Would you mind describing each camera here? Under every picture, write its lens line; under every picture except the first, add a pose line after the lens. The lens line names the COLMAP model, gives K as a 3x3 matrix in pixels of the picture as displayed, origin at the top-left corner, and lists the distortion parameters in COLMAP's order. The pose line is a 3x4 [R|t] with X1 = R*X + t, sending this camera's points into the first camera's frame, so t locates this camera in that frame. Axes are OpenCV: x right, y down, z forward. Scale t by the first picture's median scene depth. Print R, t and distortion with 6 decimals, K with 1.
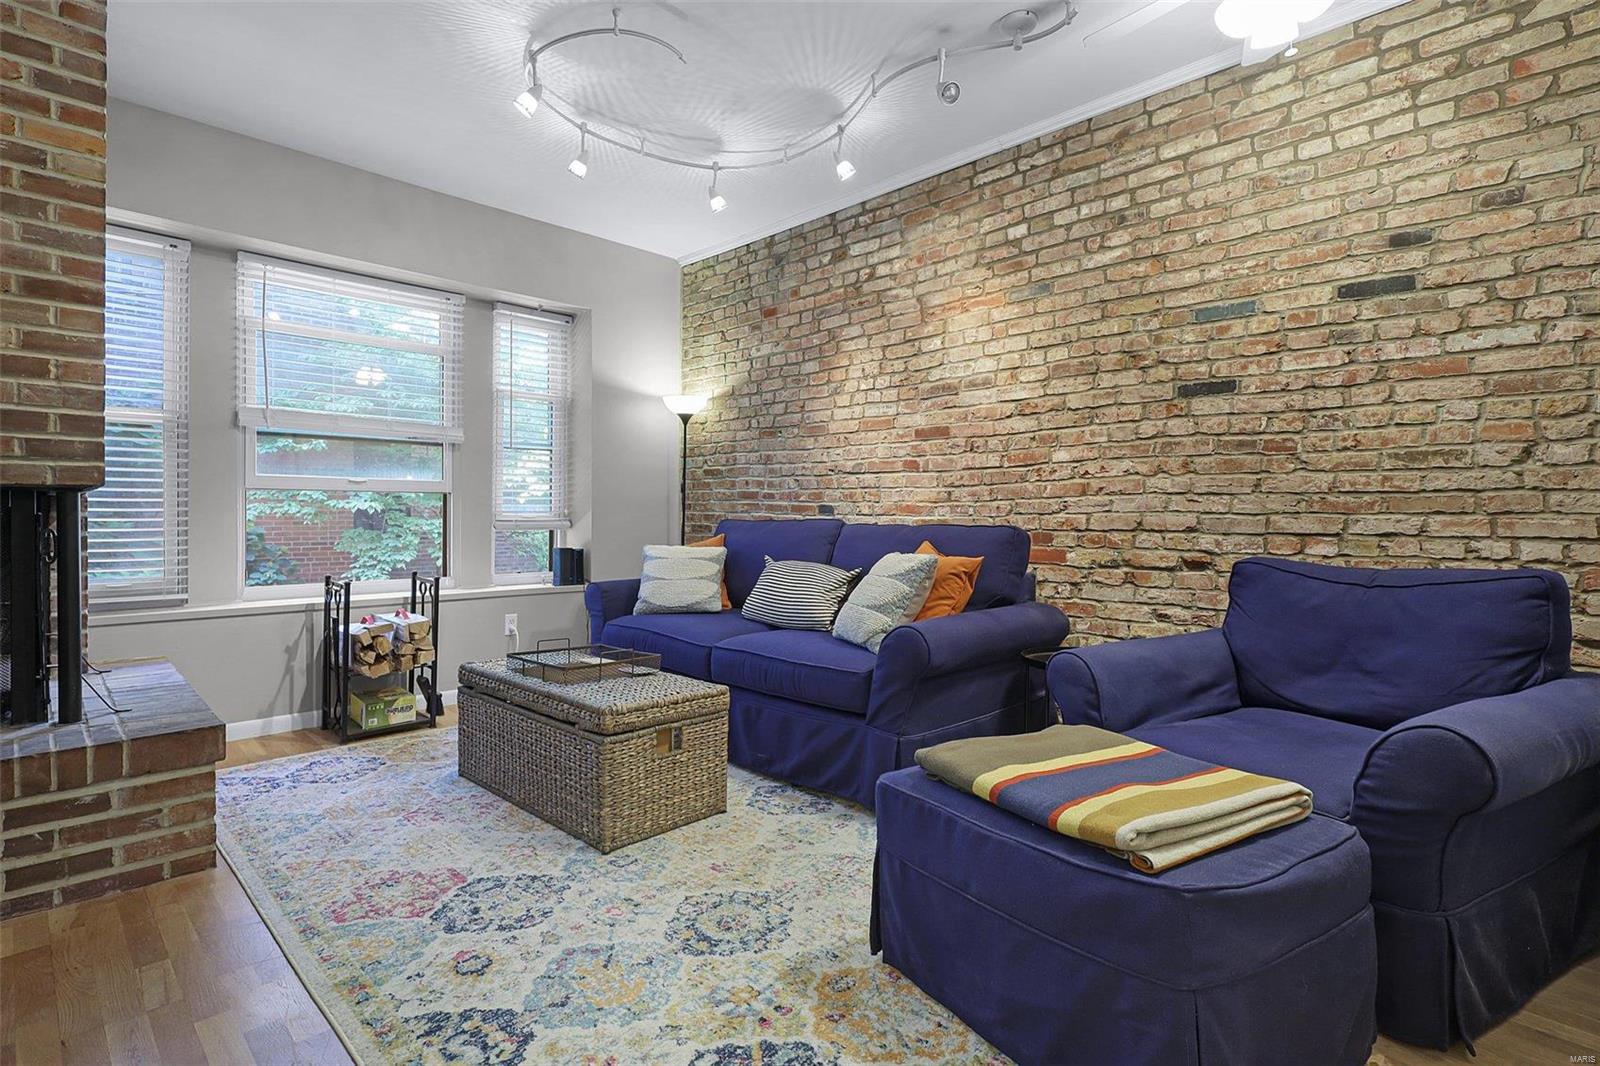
lens RADIAL K [[766.7, 0, 802.4], [0, 766.7, 519.1], [0, 0, 1]] dist [-0.000040, 0.001158]
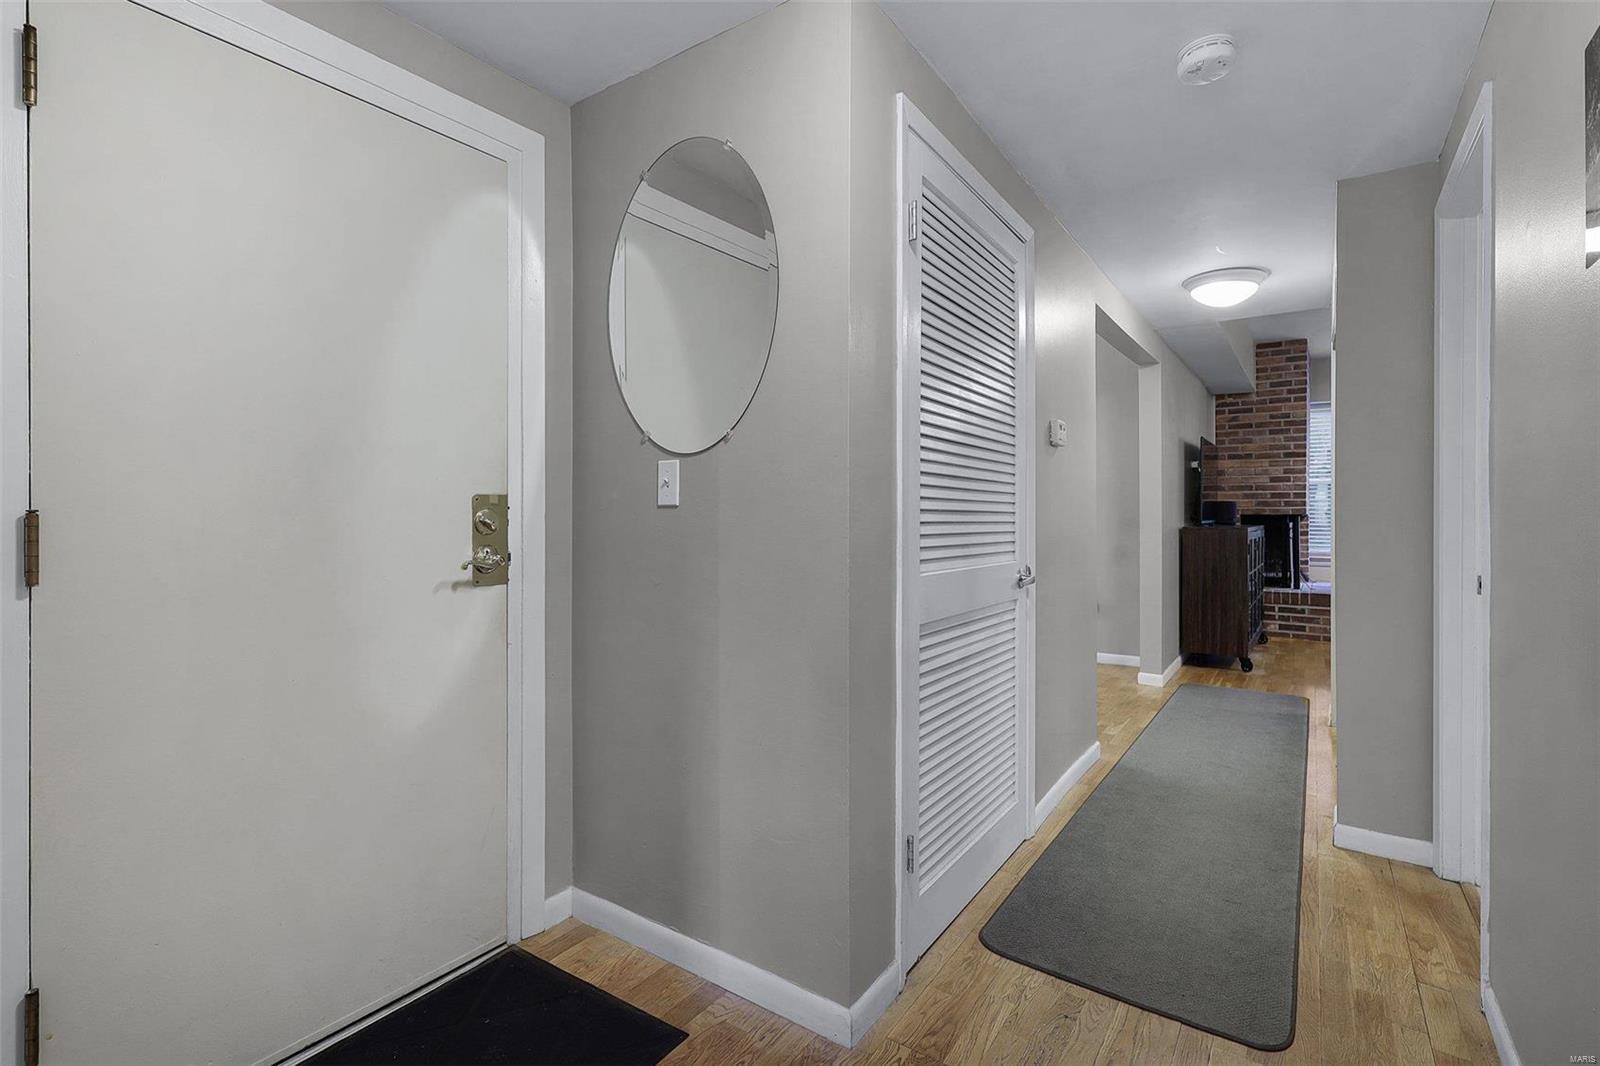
lens RADIAL K [[766.7, 0, 790.2], [0, 766.7, 514.2], [0, 0, 1]] dist [-0.000040, 0.001158]
pose [[0.178798, -0.001260, -0.983885, 1.665210], [-0.004996, 0.999985, -0.002188, -0.025319], [0.983873, 0.005307, 0.178790, -1.512679]]
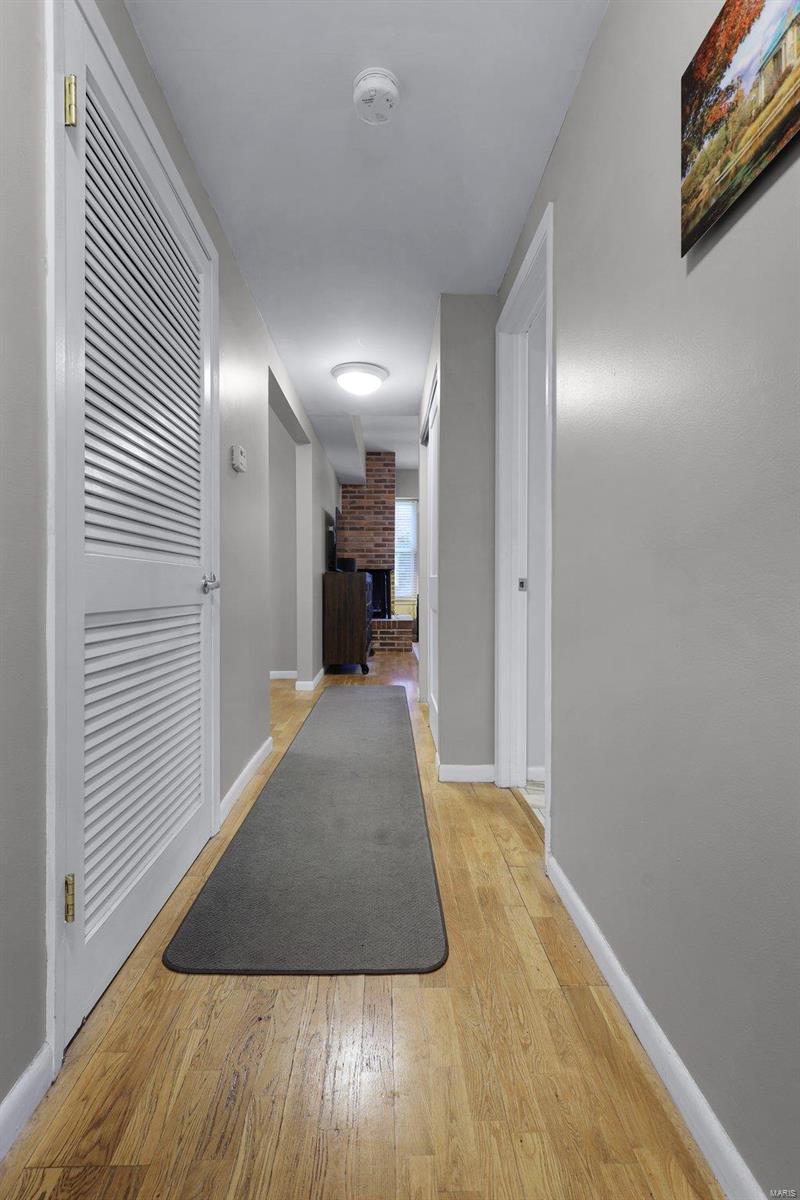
lens RADIAL K [[575.0, 0, 413.3], [0, 575.0, 585.0], [0, 0, 1]] dist [-0.000040, 0.001158]
pose [[0.735860, -0.000458, -0.677134, 1.457366], [-0.001262, 0.999997, -0.002047, 0.057967], [0.677133, 0.002360, 0.735857, -1.414550]]
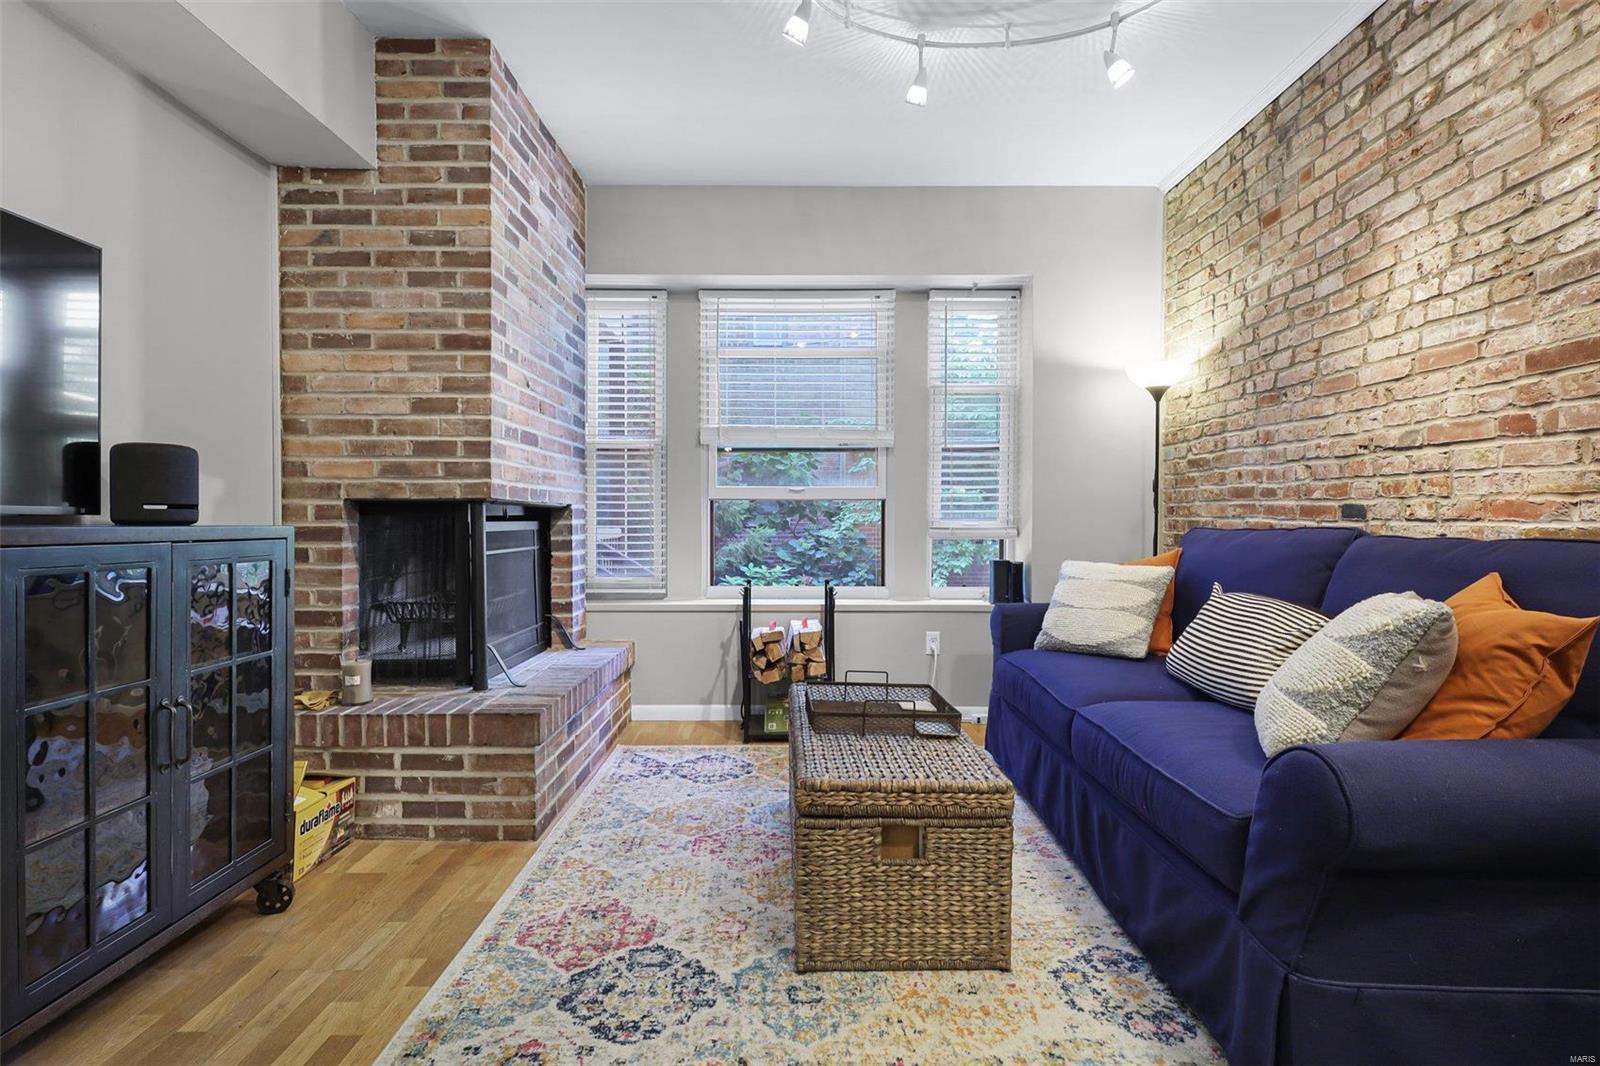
lens RADIAL K [[766.7, 0, 793.7], [0, 766.7, 531.2], [0, 0, 1]] dist [-0.000040, 0.001158]
pose [[0.709858, 0.005613, -0.704322, 0.257285], [-0.001836, 0.999980, 0.006120, 0.000012], [0.704342, -0.003051, 0.709854, 0.448427]]
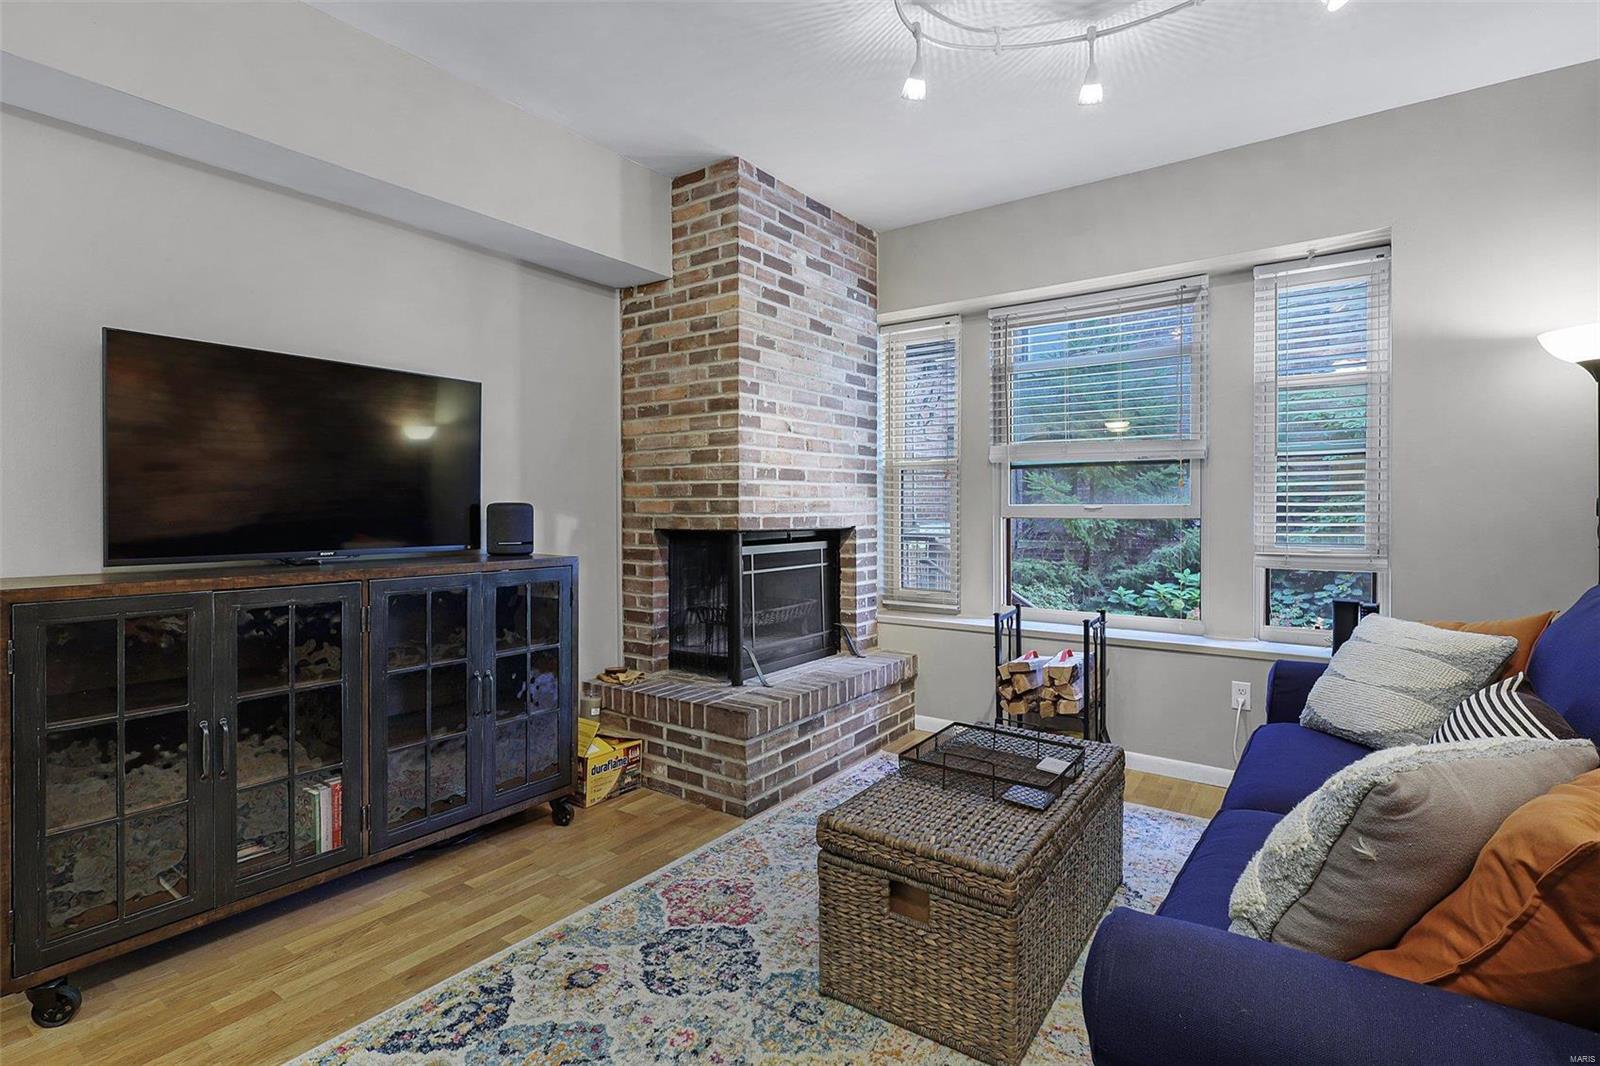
lens RADIAL K [[766.7, 0, 795.3], [0, 766.7, 515.4], [0, 0, 1]] dist [-0.000040, 0.001158]
pose [[0.164997, 0.002058, -0.986292, 0.520439], [-0.003033, 0.999994, 0.001579, -0.069024], [0.986289, 0.002731, 0.165003, 0.806594]]
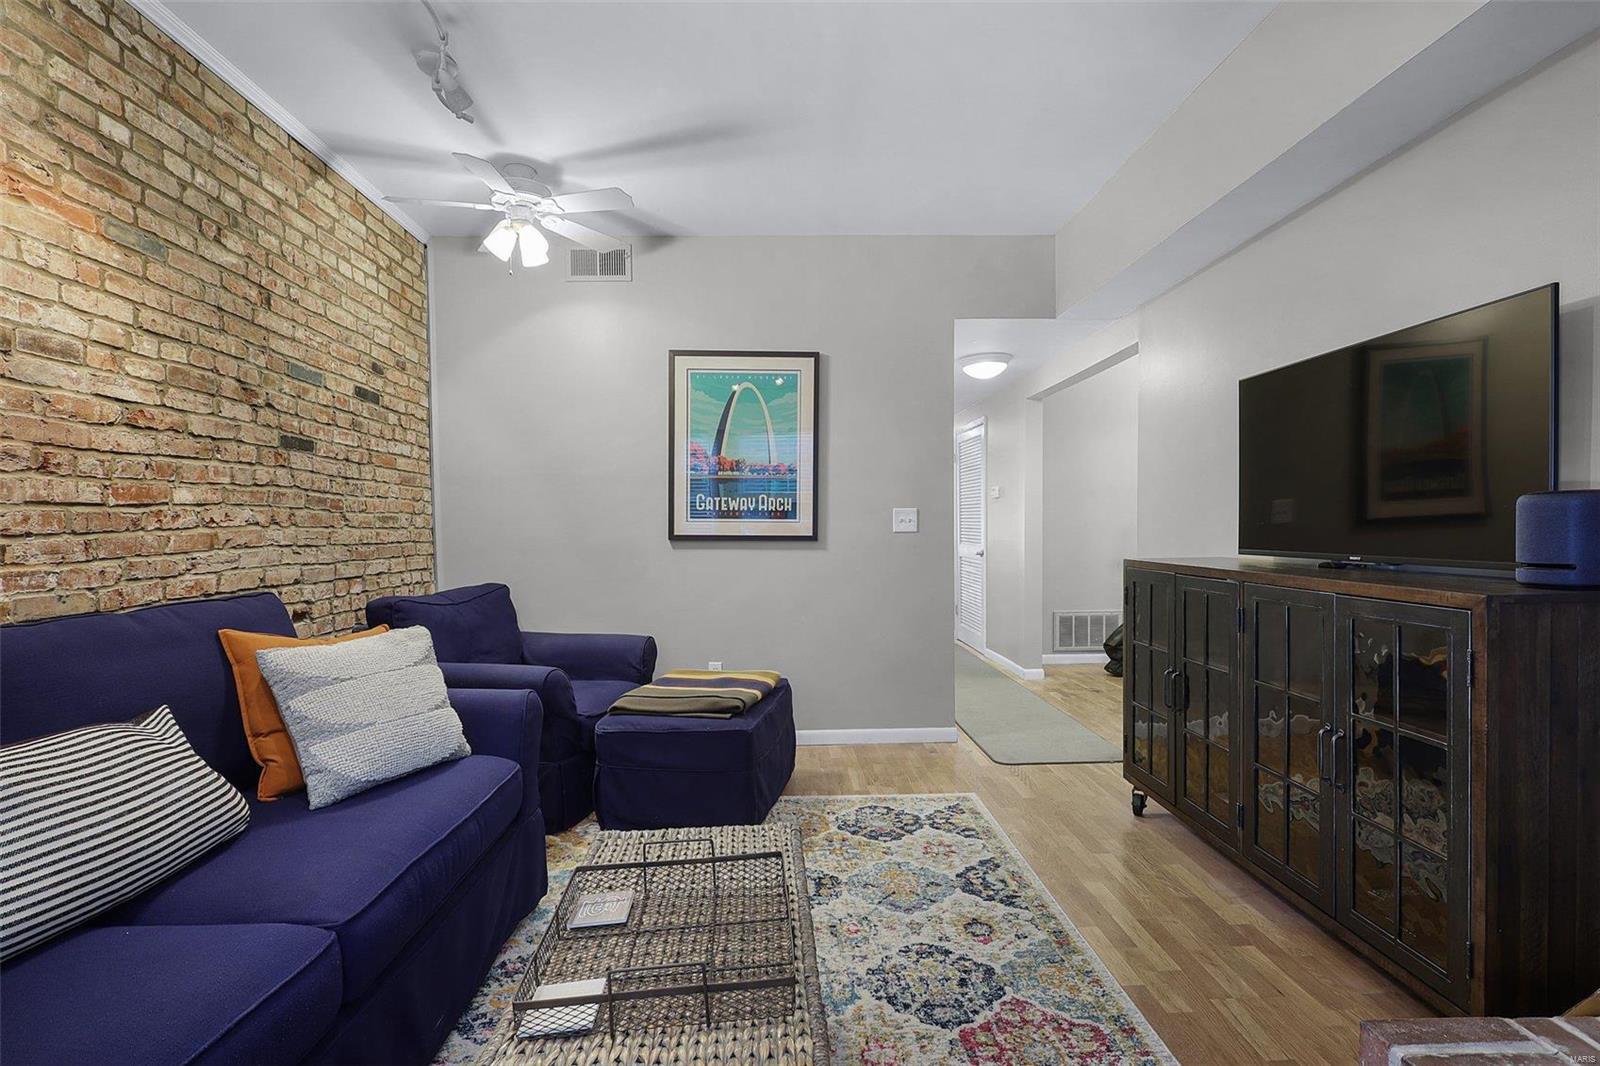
lens RADIAL K [[766.7, 0, 778.4], [0, 766.7, 549.4], [0, 0, 1]] dist [-0.000040, 0.001158]
pose [[-0.708409, -0.015789, 0.705625, -0.777307], [0.015017, 0.999186, 0.037434, -0.068297], [-0.705642, 0.037115, -0.707596, 1.516762]]
